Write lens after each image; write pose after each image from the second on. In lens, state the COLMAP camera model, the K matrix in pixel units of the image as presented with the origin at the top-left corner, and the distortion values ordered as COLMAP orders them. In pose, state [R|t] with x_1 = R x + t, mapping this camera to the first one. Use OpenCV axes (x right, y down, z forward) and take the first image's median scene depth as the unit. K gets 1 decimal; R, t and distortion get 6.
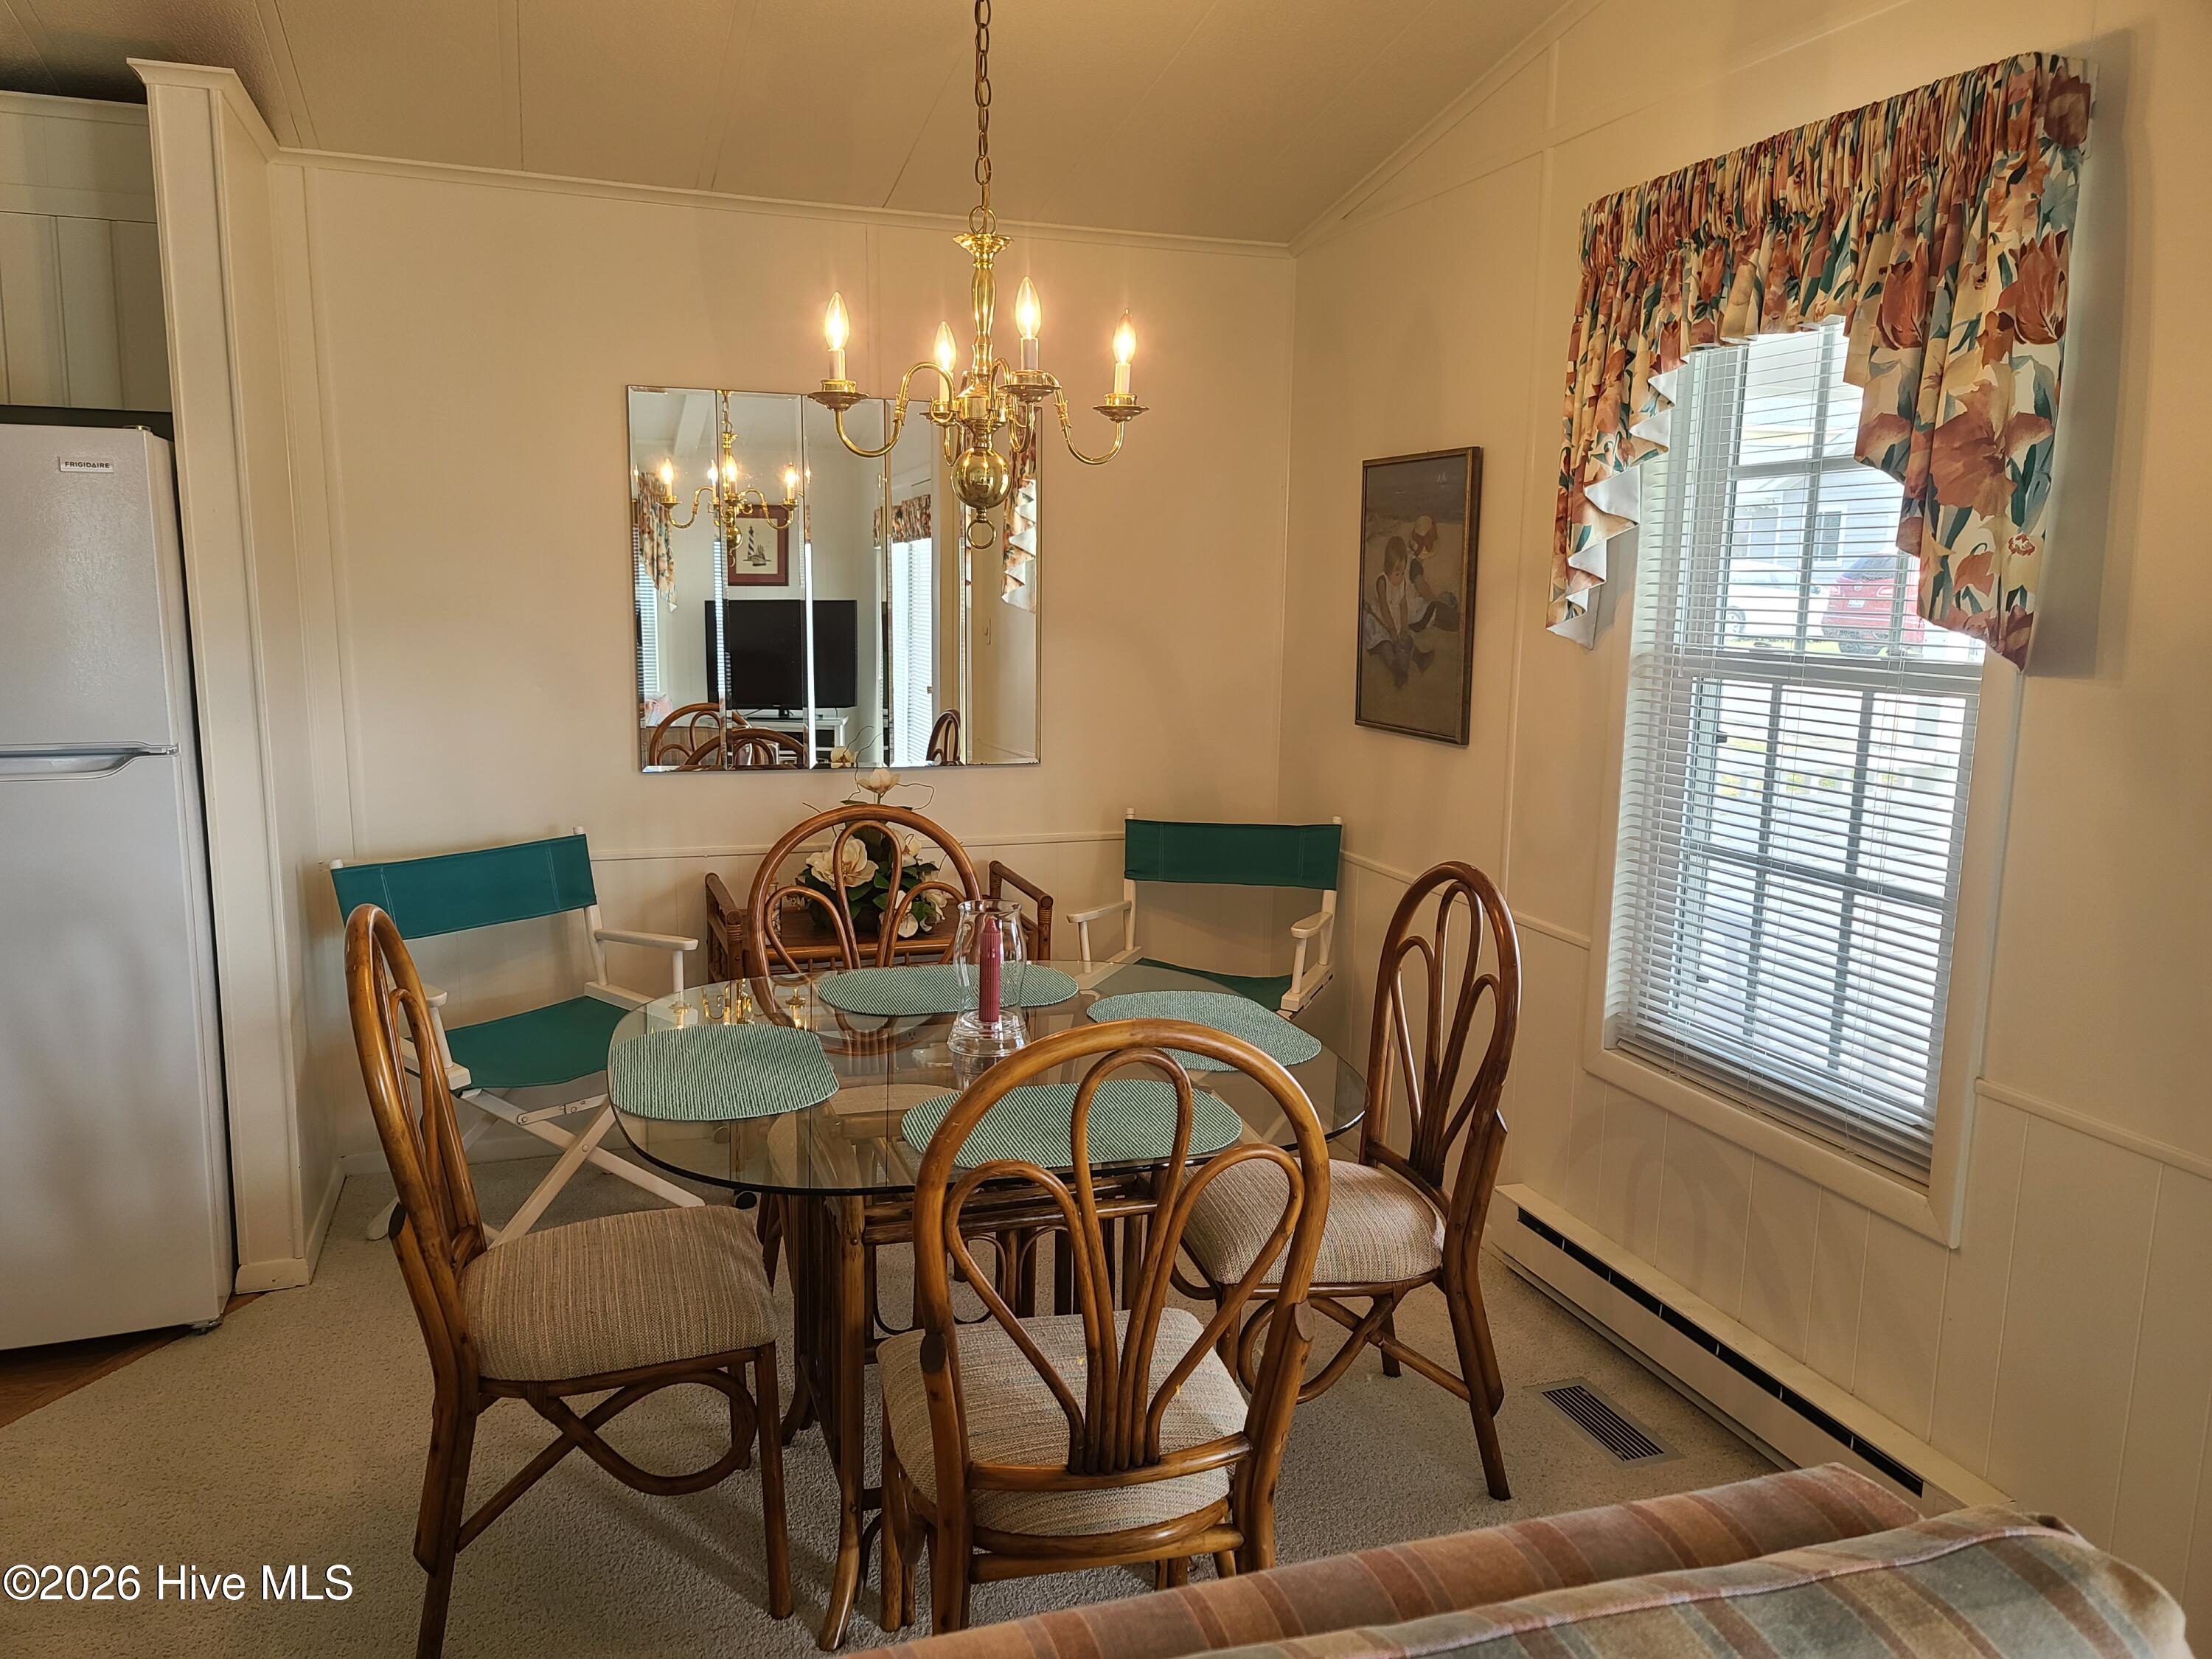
lens RADIAL K [[1625.1, 0, 1103.7], [0, 1625.1, 846.0], [0, 0, 1]] dist [0.087238, -0.082551]
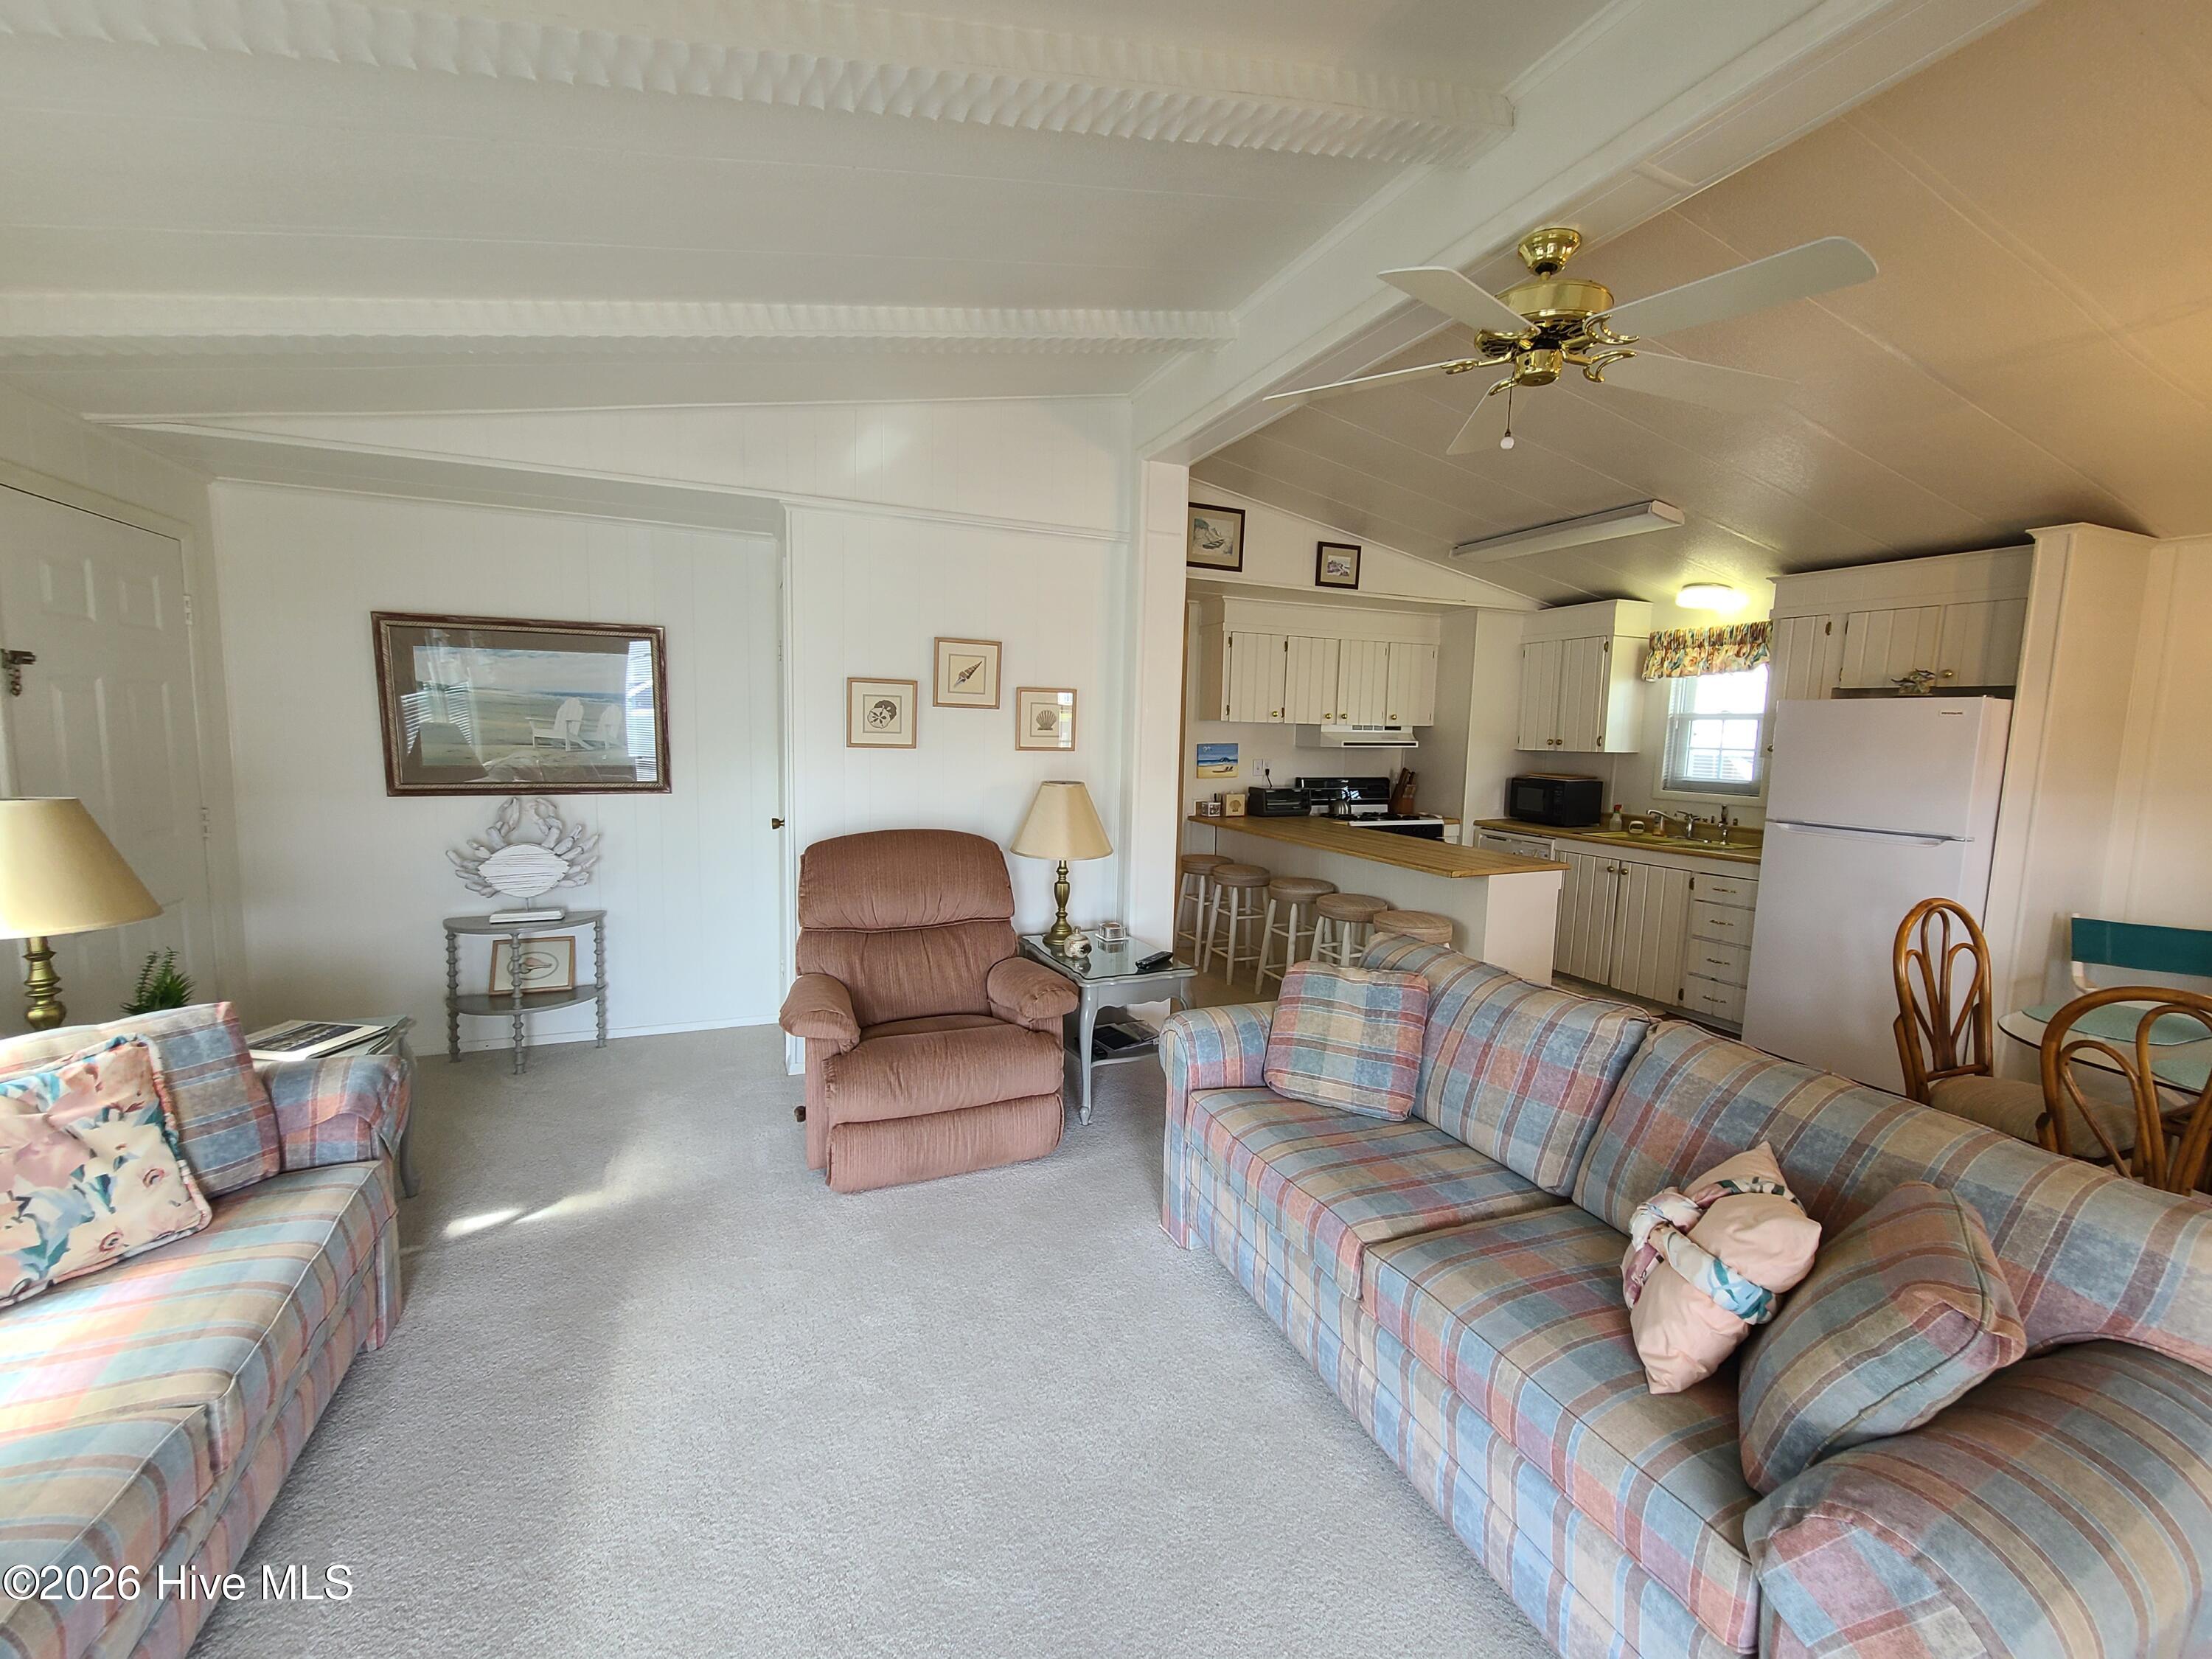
lens RADIAL K [[909.3, 0, 1116.7], [0, 909.3, 826.7], [0, 0, 1]] dist [0.003659, -0.003217]
pose [[0.065217, 0.096814, -0.993164, 0.546781], [-0.188500, 0.978558, 0.083012, 0.036738], [0.979905, 0.181798, 0.082068, -0.200249]]
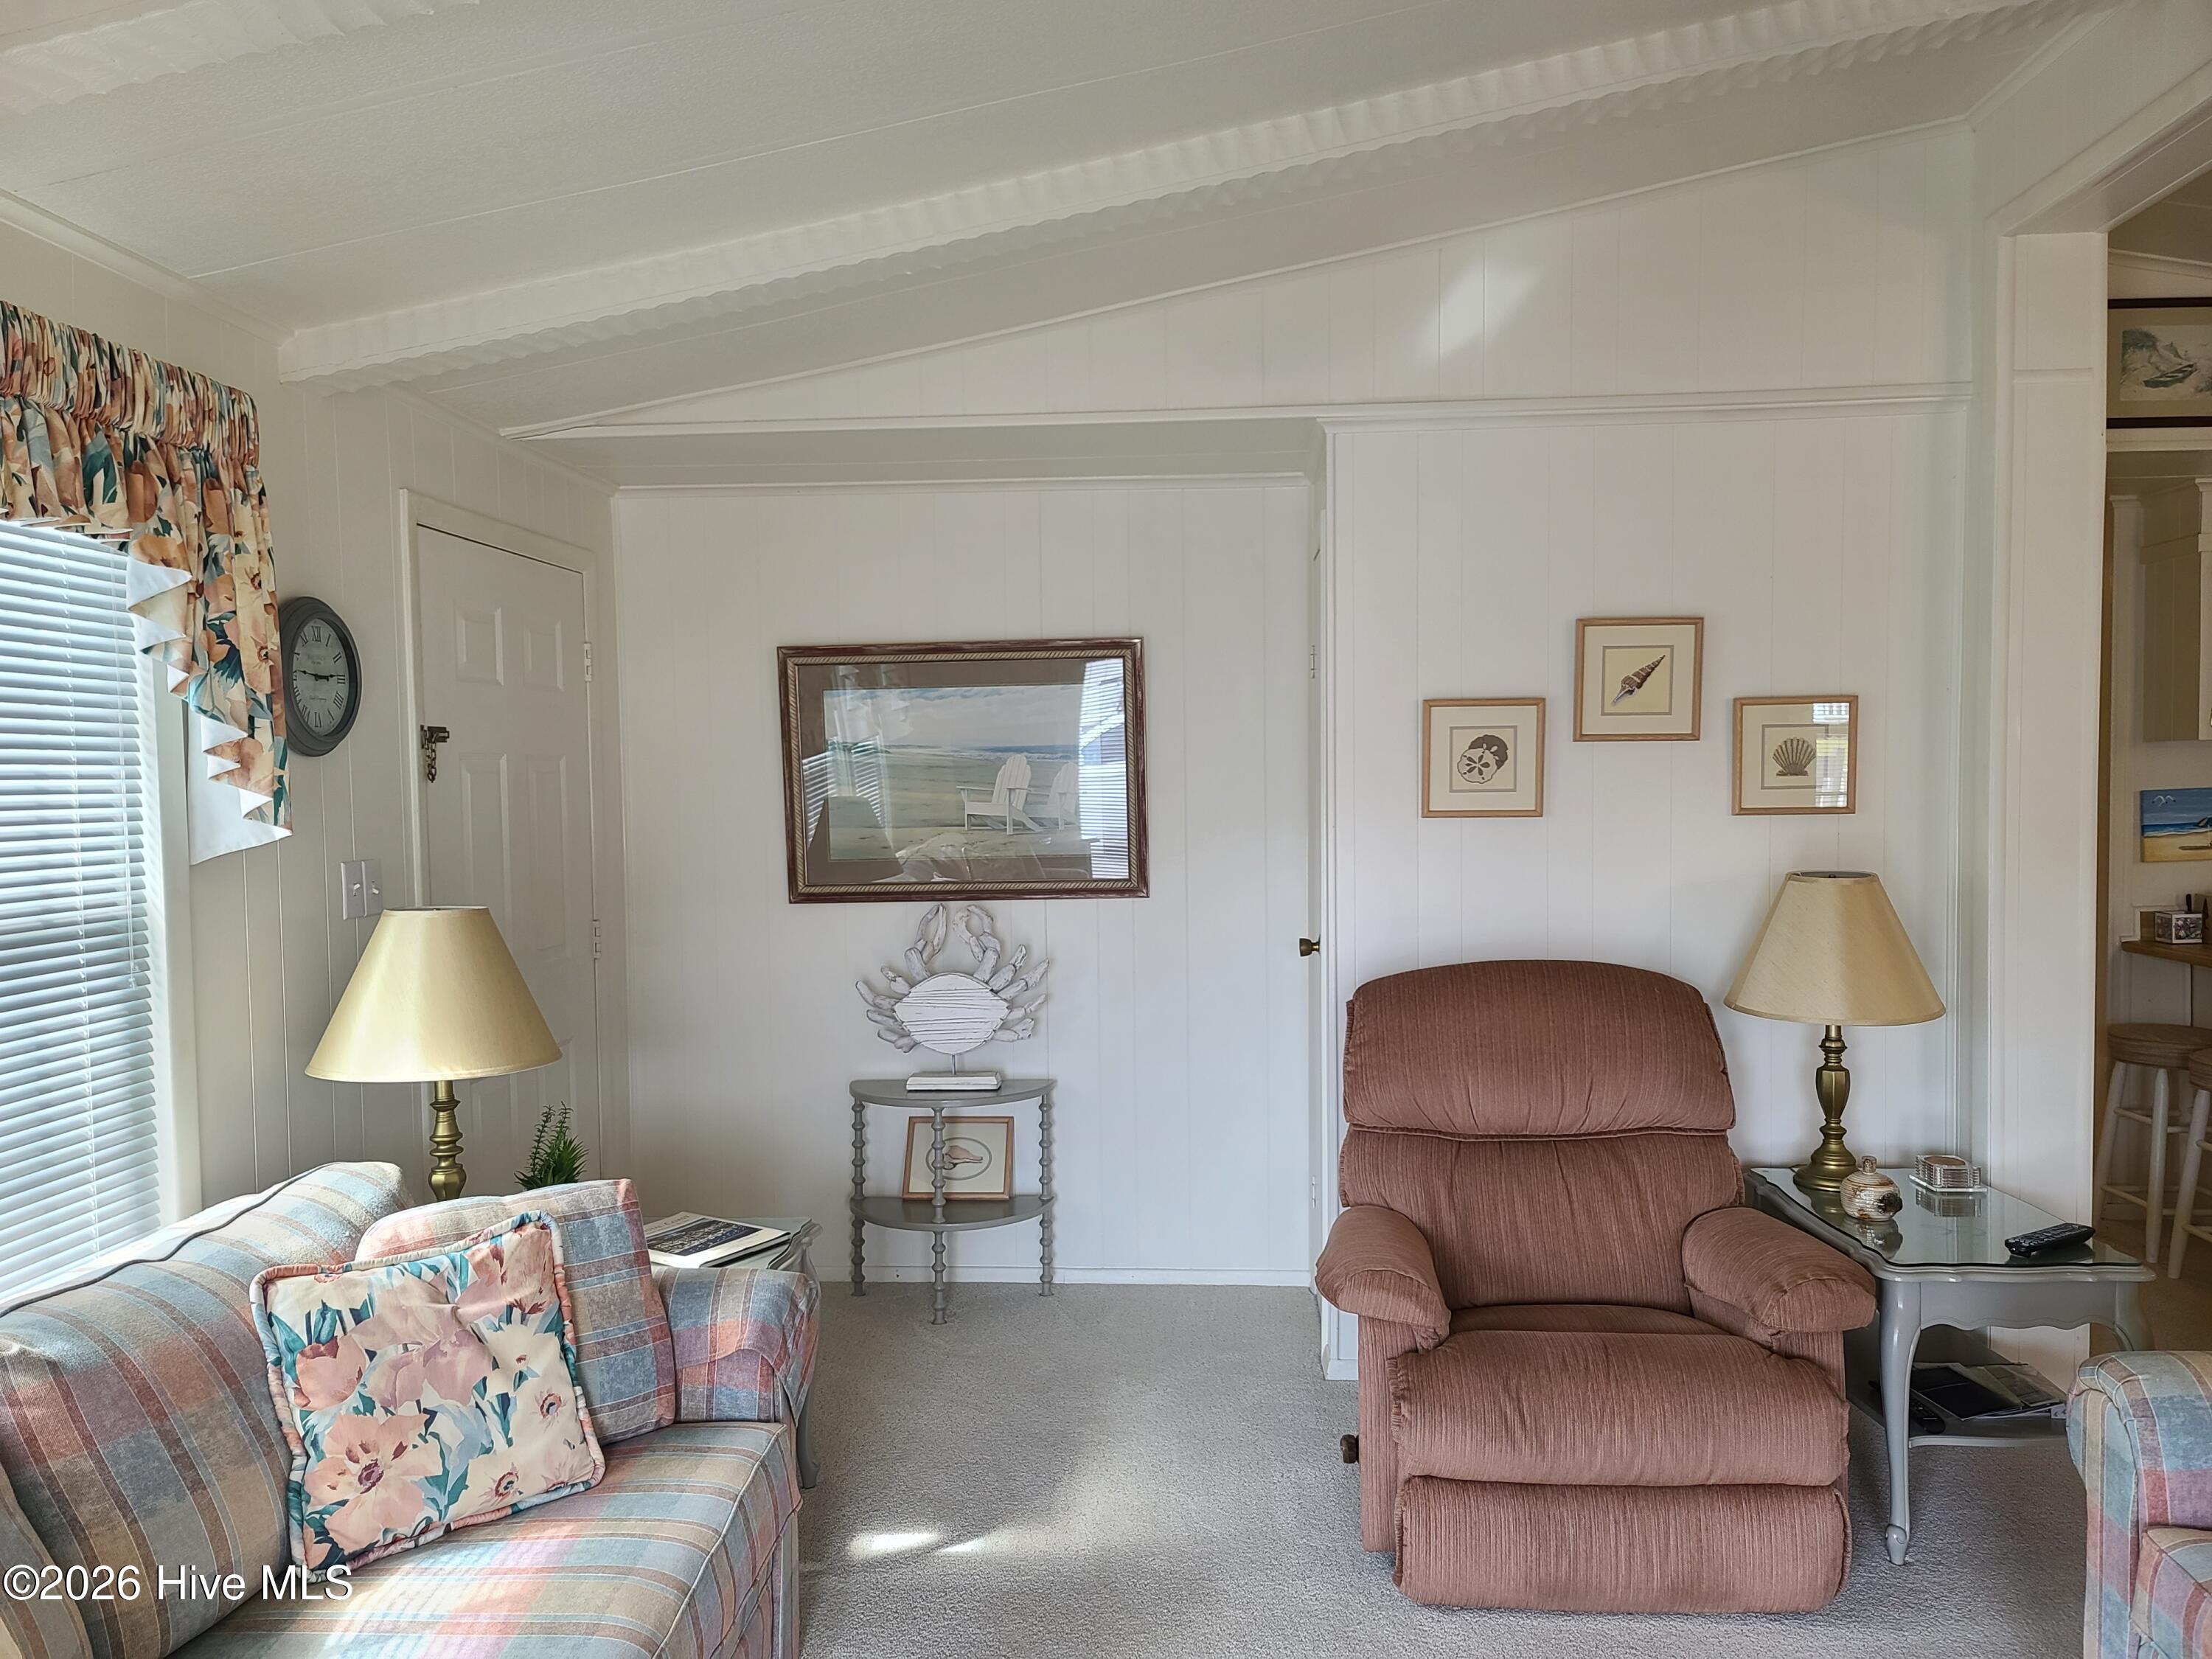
lens RADIAL K [[1625.1, 0, 1114.0], [0, 1625.1, 847.1], [0, 0, 1]] dist [0.087238, -0.082551]
pose [[-0.389034, 0.034236, -0.920587, 0.575214], [-0.143250, 0.984905, 0.097165, 0.034540], [0.910018, 0.169675, -0.378257, -0.206130]]
